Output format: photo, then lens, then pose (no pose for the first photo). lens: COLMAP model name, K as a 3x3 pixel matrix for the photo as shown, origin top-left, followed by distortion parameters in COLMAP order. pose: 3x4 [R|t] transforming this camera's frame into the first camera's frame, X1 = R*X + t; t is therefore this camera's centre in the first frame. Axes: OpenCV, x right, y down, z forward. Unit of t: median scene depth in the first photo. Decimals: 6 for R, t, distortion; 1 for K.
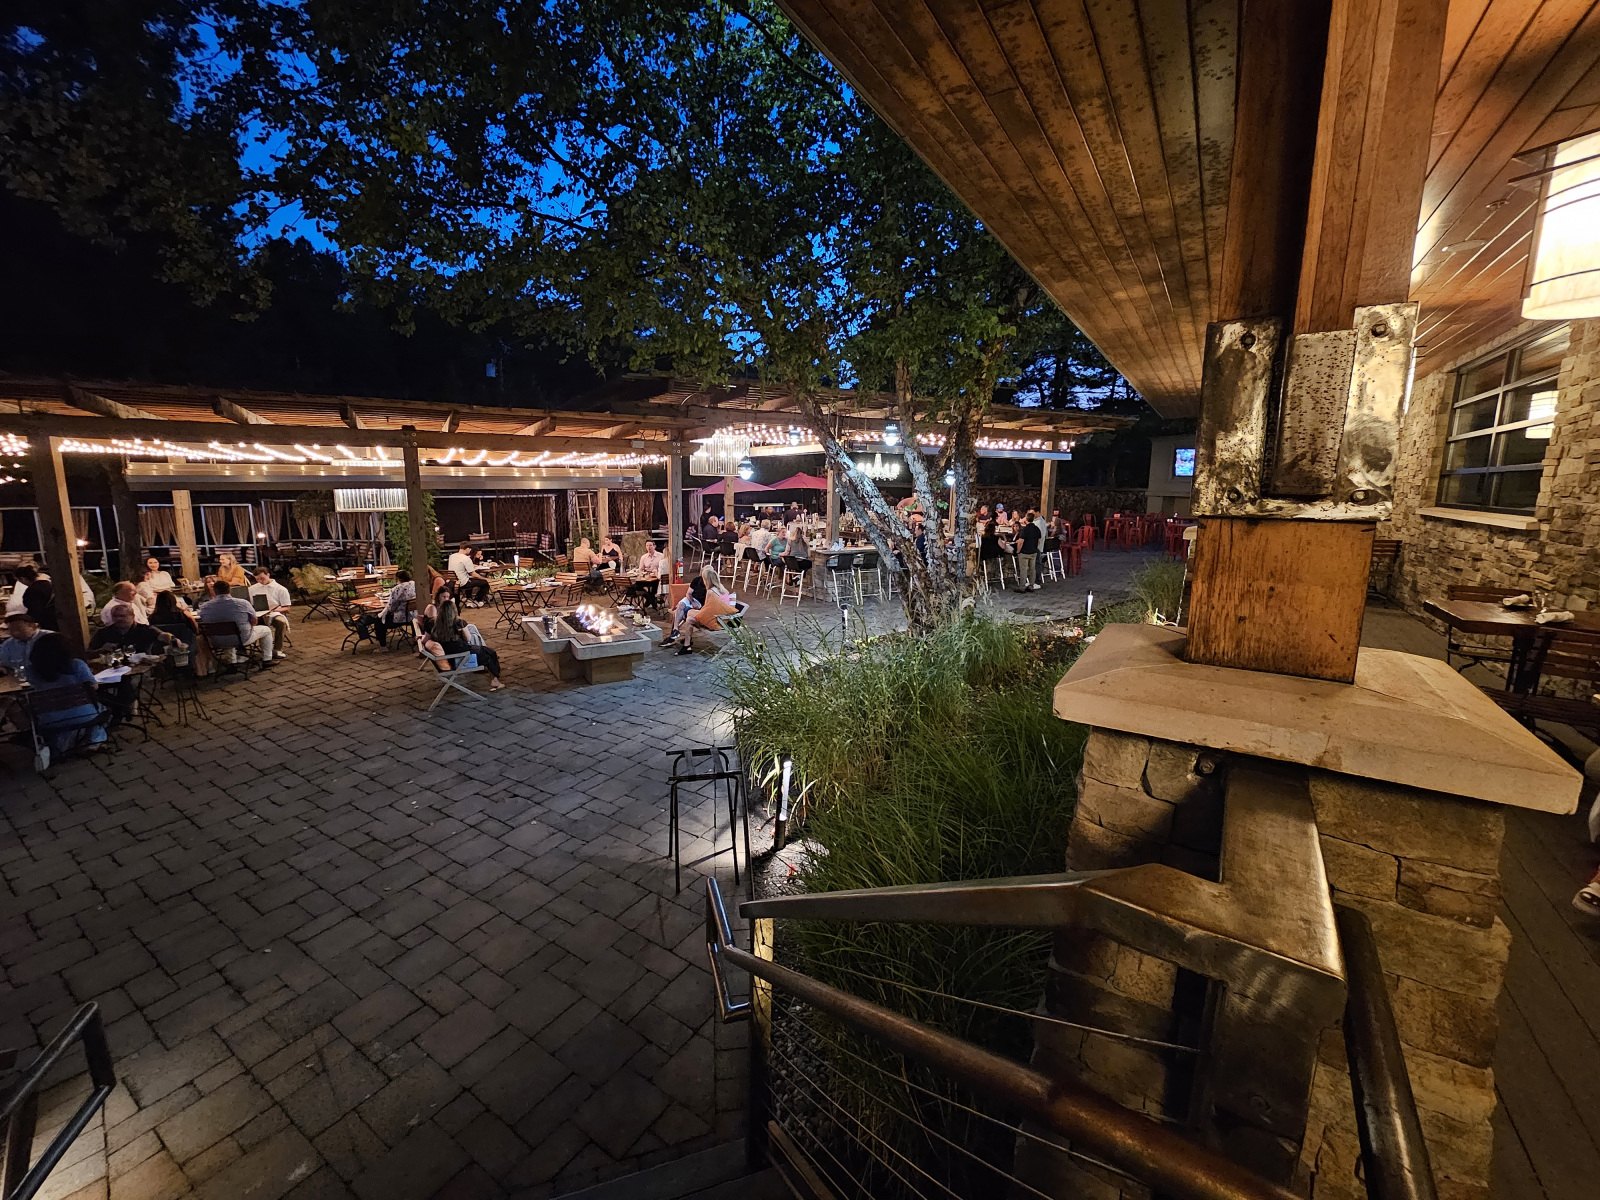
lens RADIAL K [[643.6, 0, 800.0], [0, 643.6, 600.0], [0, 0, 1]] dist [-0.000859, -0.000137]
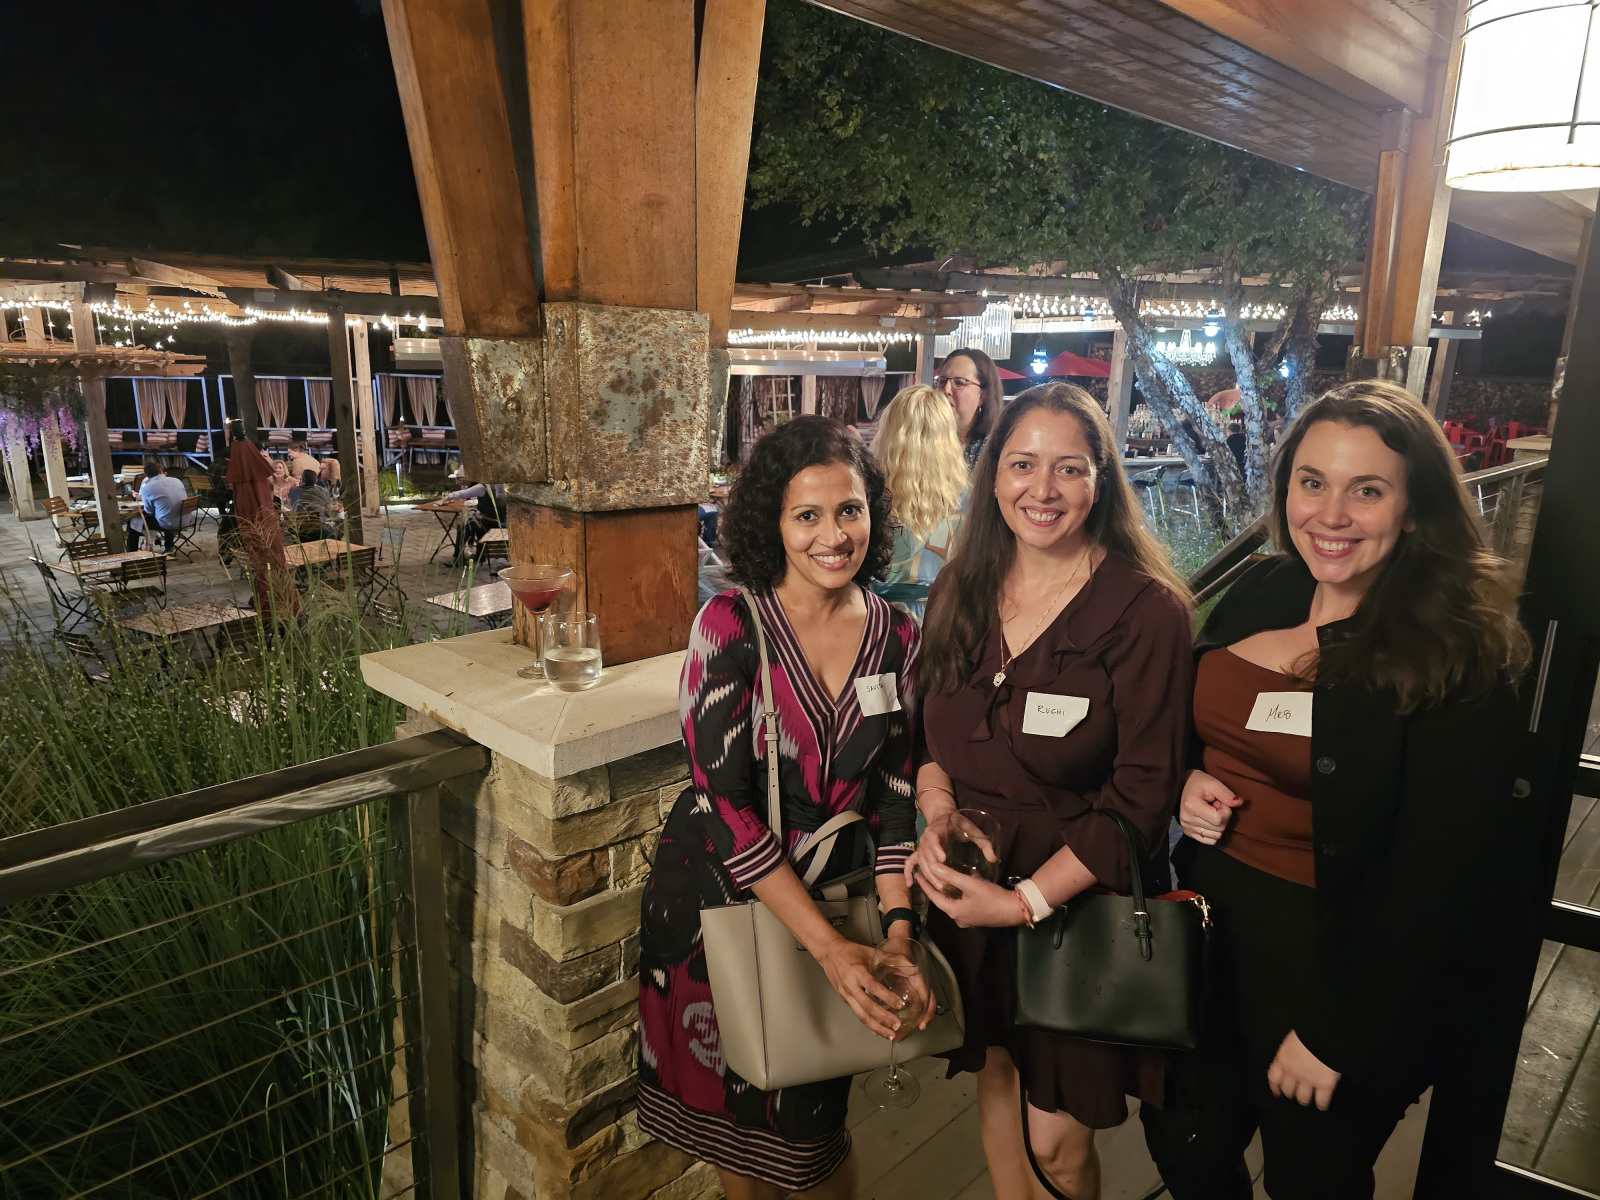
lens RADIAL K [[1075.5, 0, 800.0], [0, 1075.5, 600.0], [0, 0, 1]] dist [0.049630, -0.000348]
pose [[0.979306, 0.058855, -0.193638, -0.068253], [-0.050013, 0.997484, 0.050239, 0.051735], [0.196108, -0.039515, 0.979786, -0.398860]]
